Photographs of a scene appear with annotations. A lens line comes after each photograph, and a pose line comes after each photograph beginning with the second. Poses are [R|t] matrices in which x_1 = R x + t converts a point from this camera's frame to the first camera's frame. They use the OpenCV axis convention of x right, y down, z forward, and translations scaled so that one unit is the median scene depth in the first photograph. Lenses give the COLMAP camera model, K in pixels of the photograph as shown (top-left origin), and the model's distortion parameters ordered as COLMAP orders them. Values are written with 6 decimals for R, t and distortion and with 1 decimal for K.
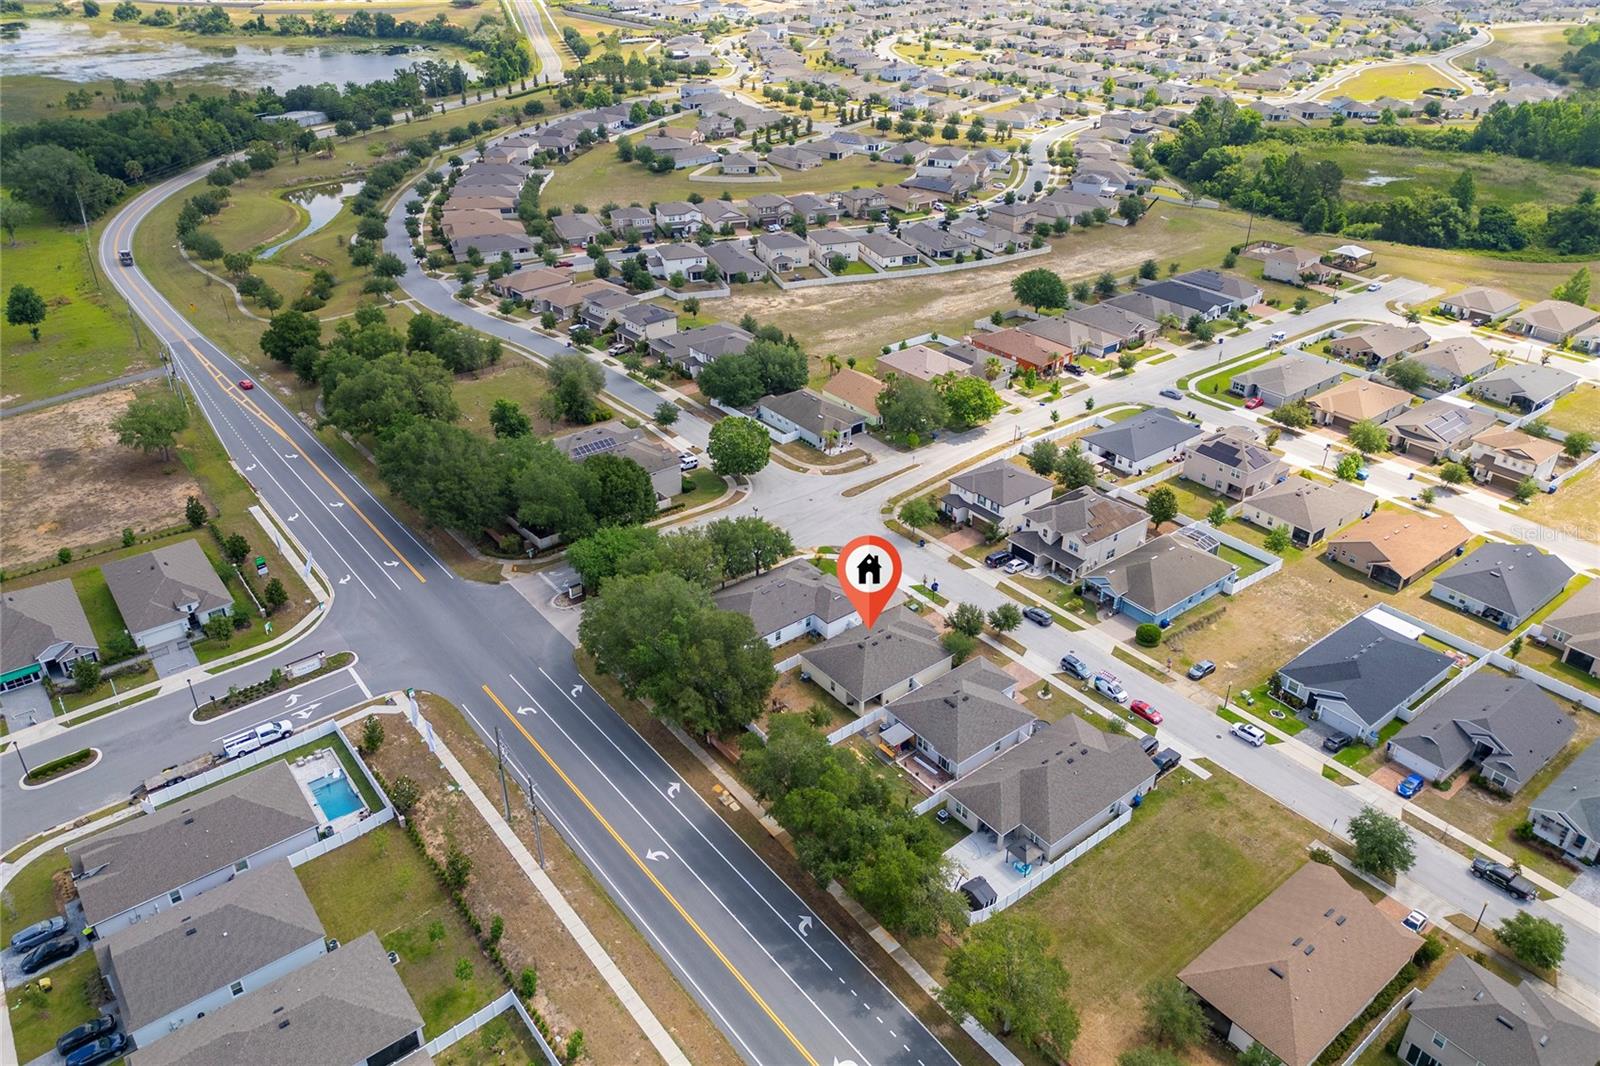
lens RADIAL K [[1131.1, 0, 800.0], [0, 1131.1, 533.0], [0, 0, 1]] dist [0.027189, -0.001992]
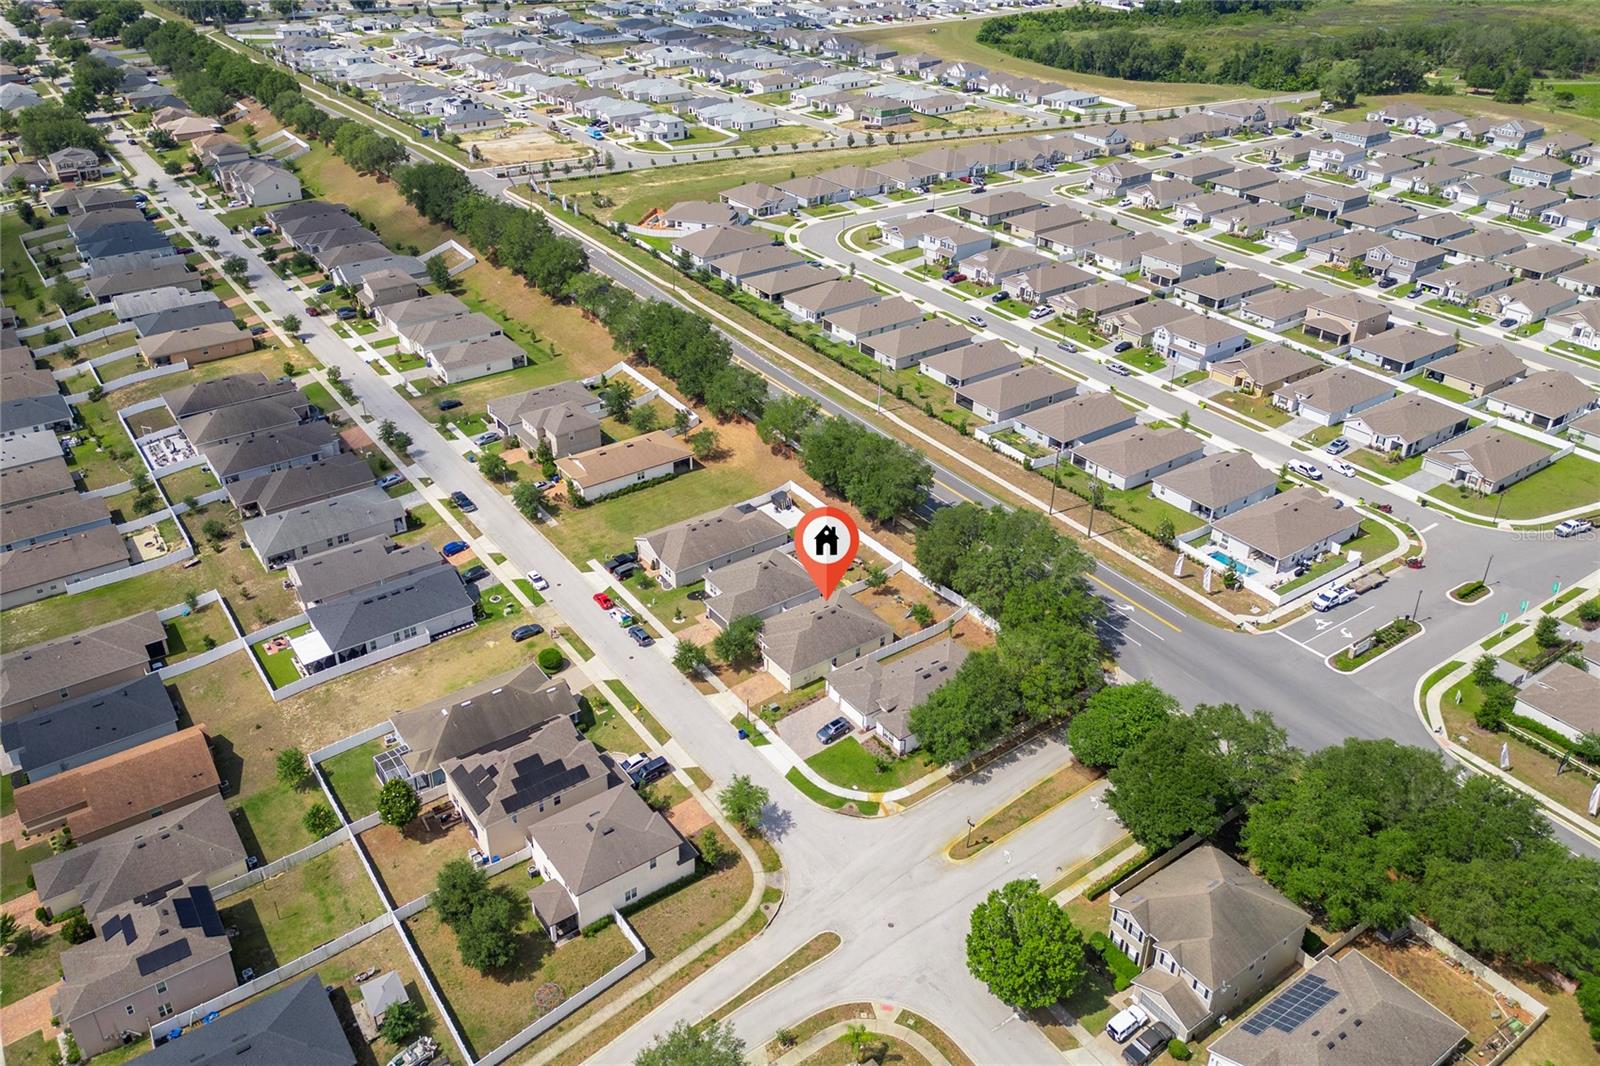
lens RADIAL K [[1194.1, 0, 793.6], [0, 1194.1, 507.1], [0, 0, 1]] dist [0.060613, -0.056583]
pose [[-0.999243, -0.028980, 0.025947, 0.068245], [0.008127, 0.496800, 0.867827, -0.932363], [-0.038040, 0.867381, -0.496189, 1.438262]]
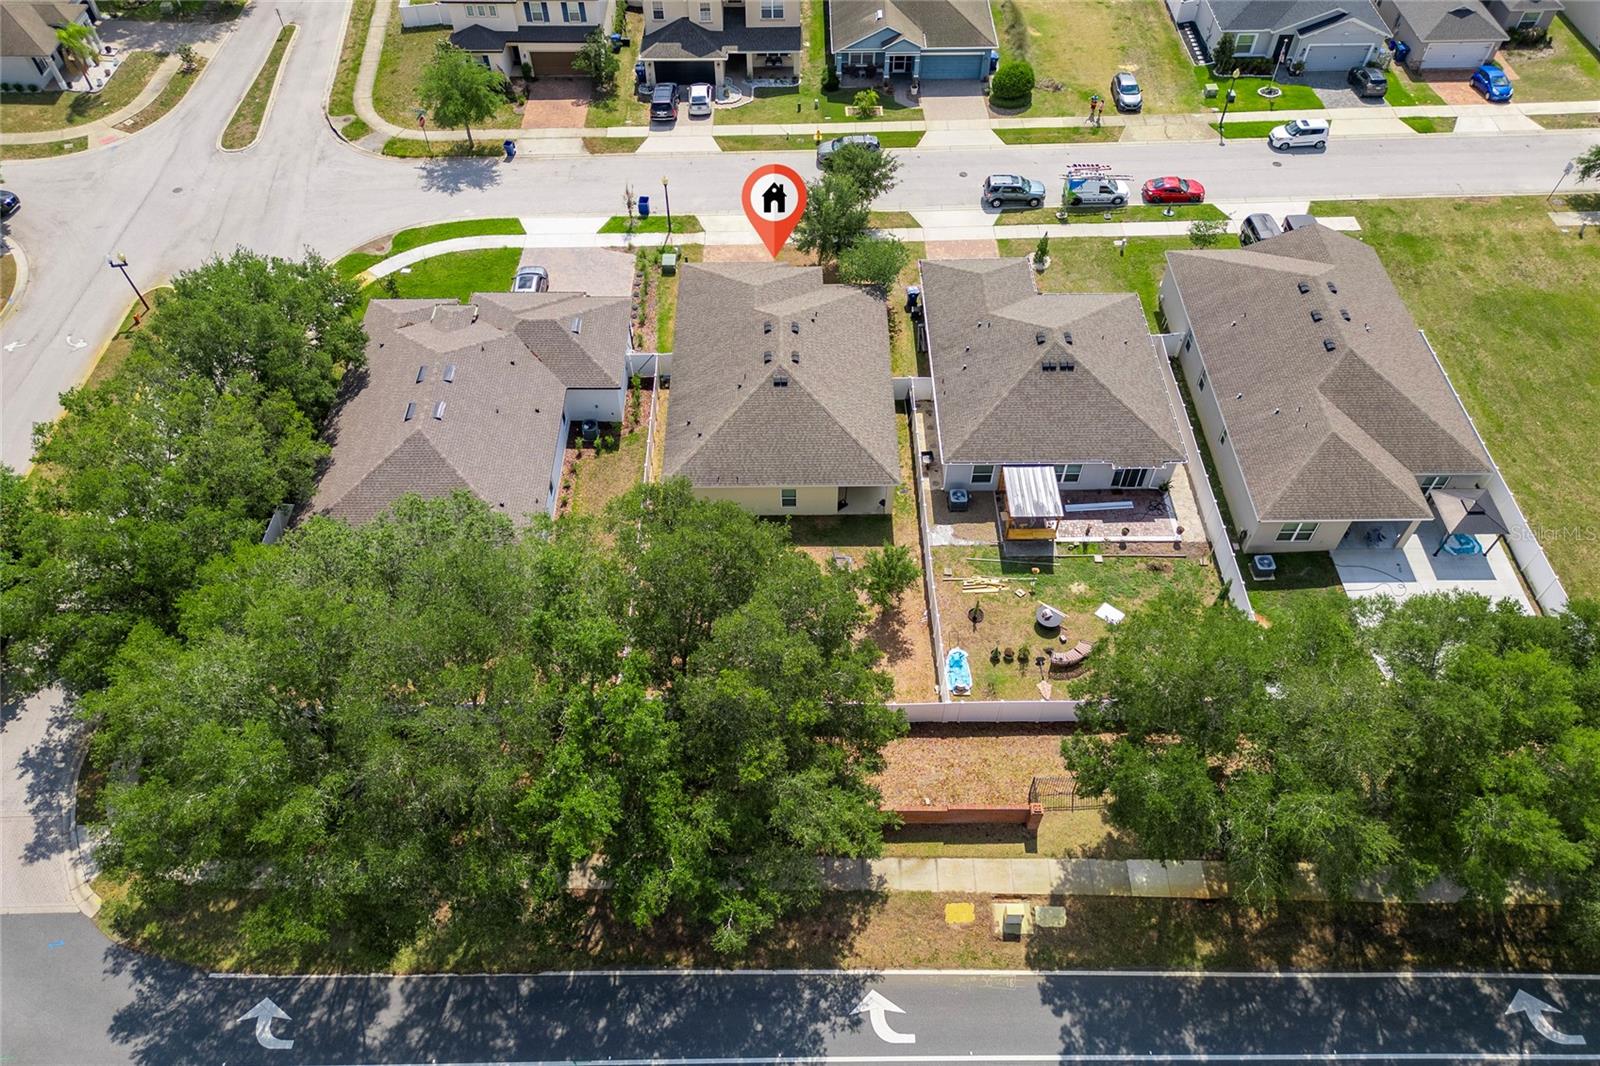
lens RADIAL K [[1109.7, 0, 798.2], [0, 1109.7, 483.2], [0, 0, 1]] dist [0.086346, -0.085700]
pose [[0.611131, -0.605917, 0.509297, -0.166315], [0.404682, 0.792163, 0.456849, -0.052461], [-0.680258, -0.073092, 0.729319, 0.663299]]
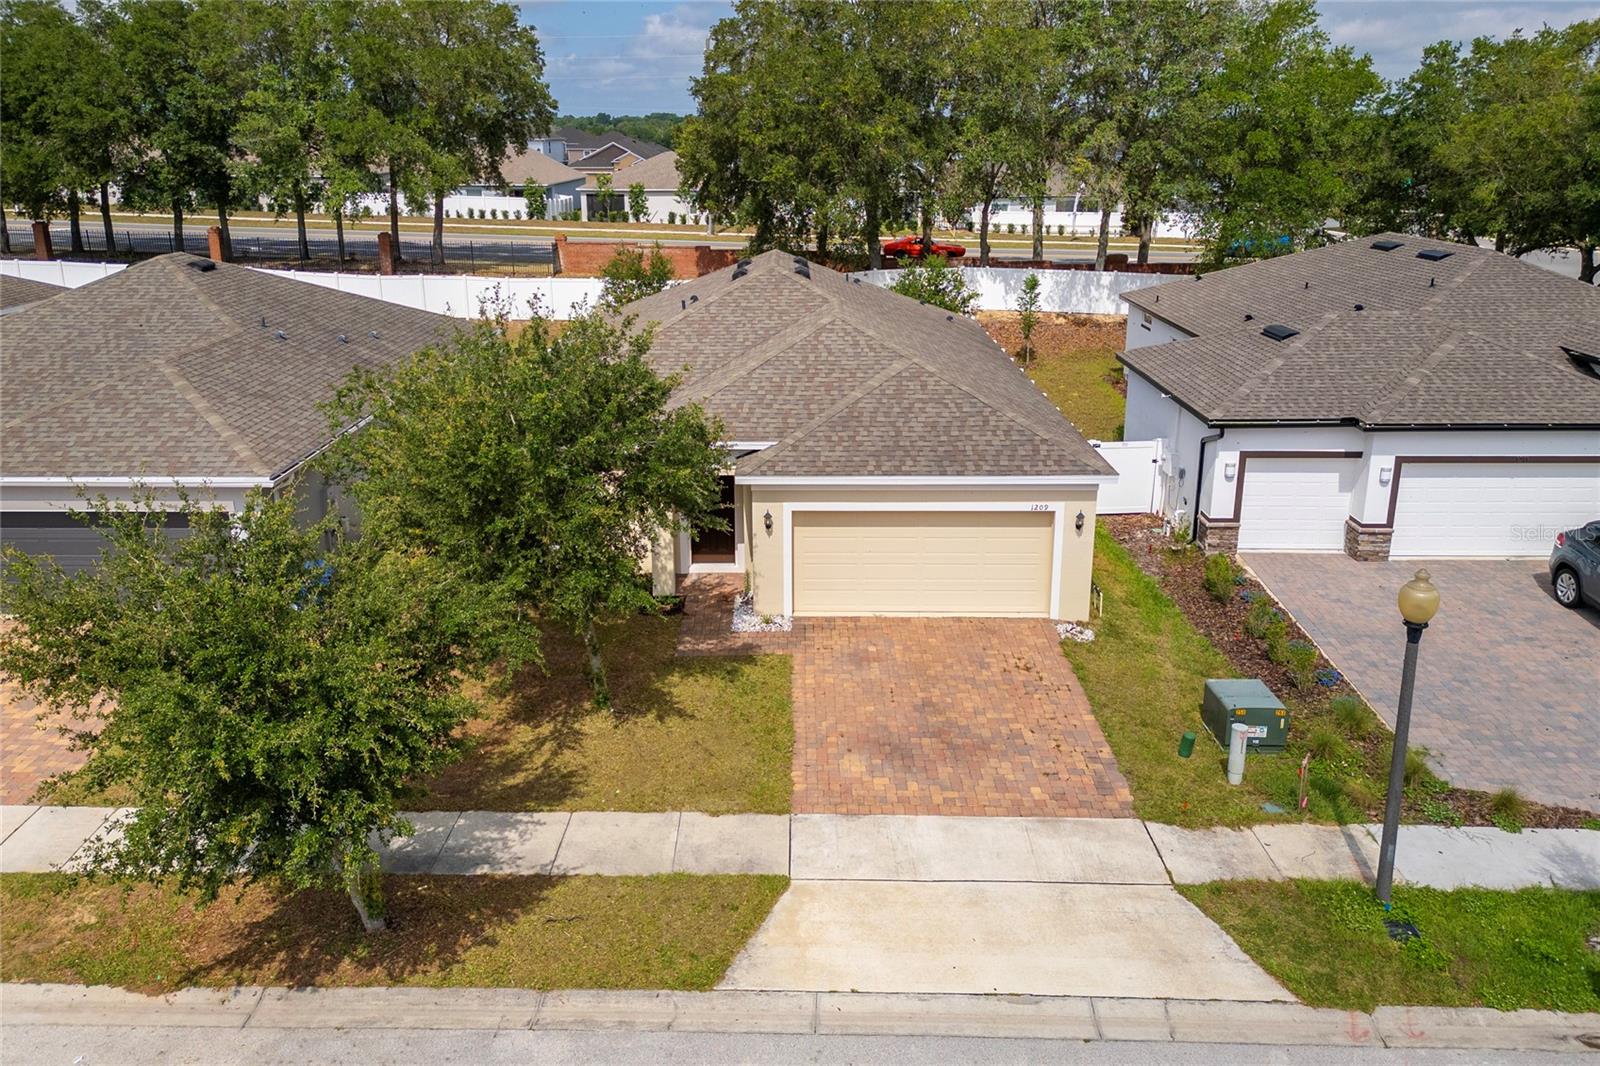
lens RADIAL K [[1237.9, 0, 796.9], [0, 1237.9, 484.1], [0, 0, 1]] dist [0.066665, -0.063271]
pose [[-0.618995, 0.221110, -0.753629, 0.228260], [-0.395135, 0.741598, 0.542126, 0.003940], [0.678759, 0.633358, -0.371677, 1.069912]]
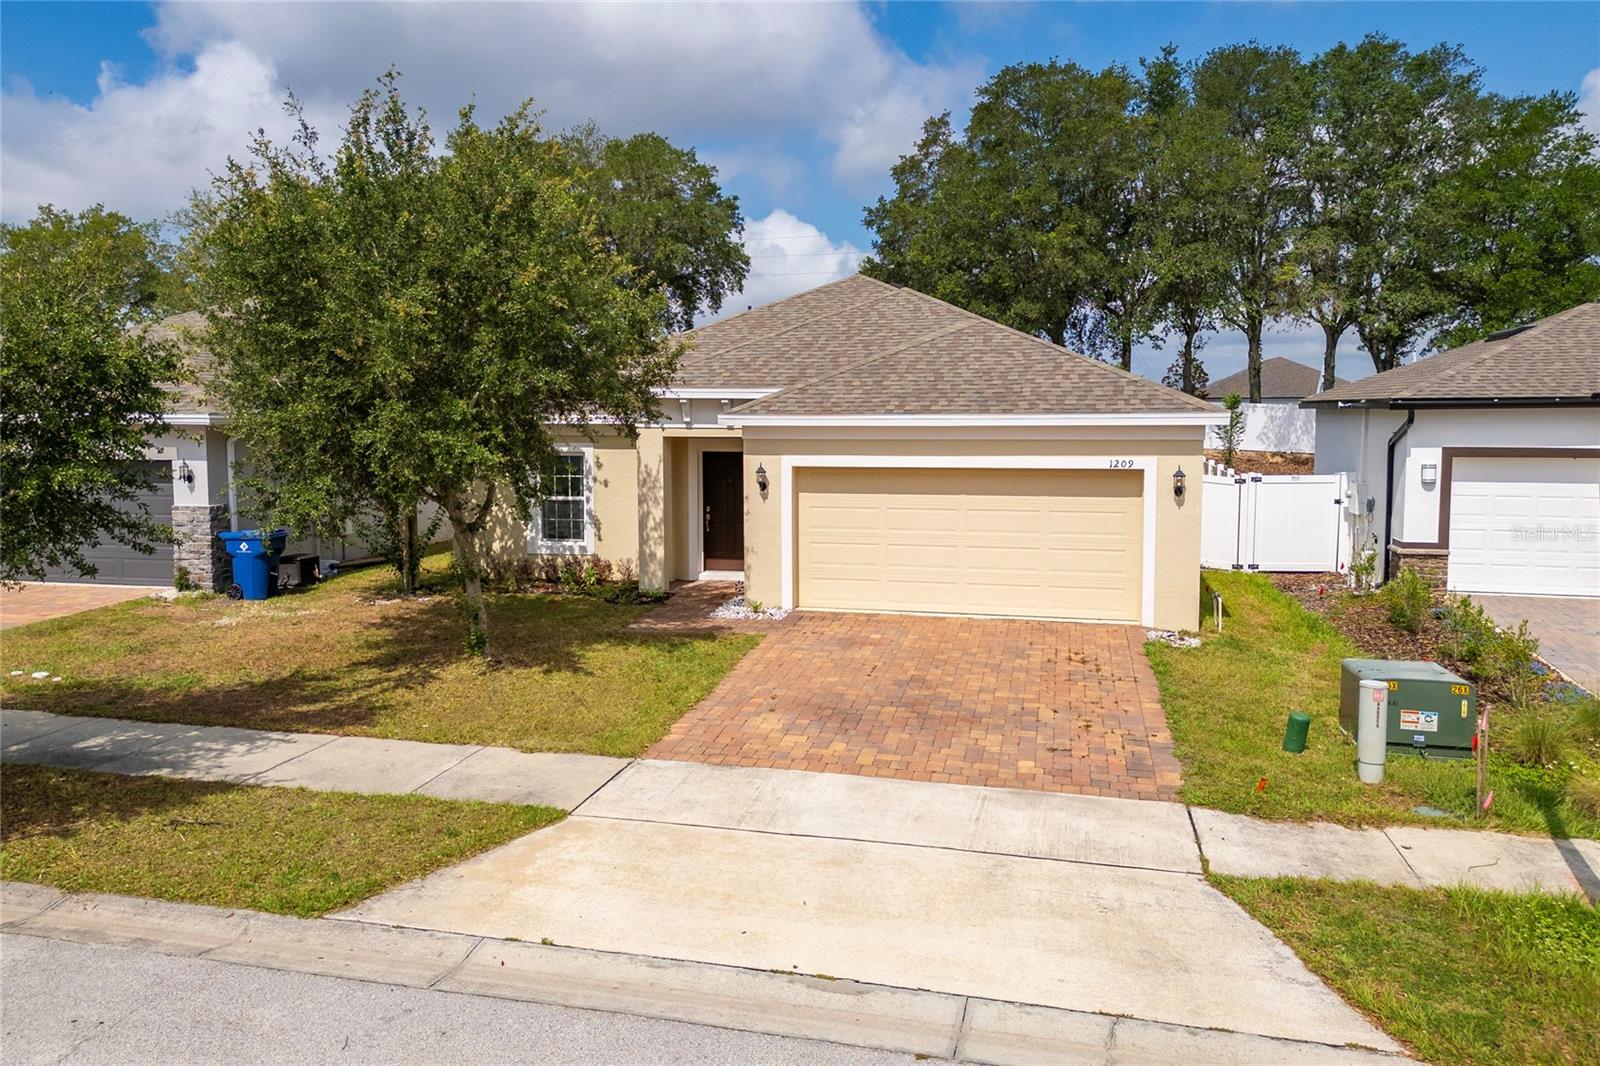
lens RADIAL K [[1194.1, 0, 793.6], [0, 1194.1, 507.1], [0, 0, 1]] dist [0.060613, -0.056583]
pose [[-0.779458, 0.058106, -0.623754, 0.186902], [-0.313003, 0.826374, 0.468118, 0.038199], [0.542655, 0.560115, -0.625936, 1.088766]]
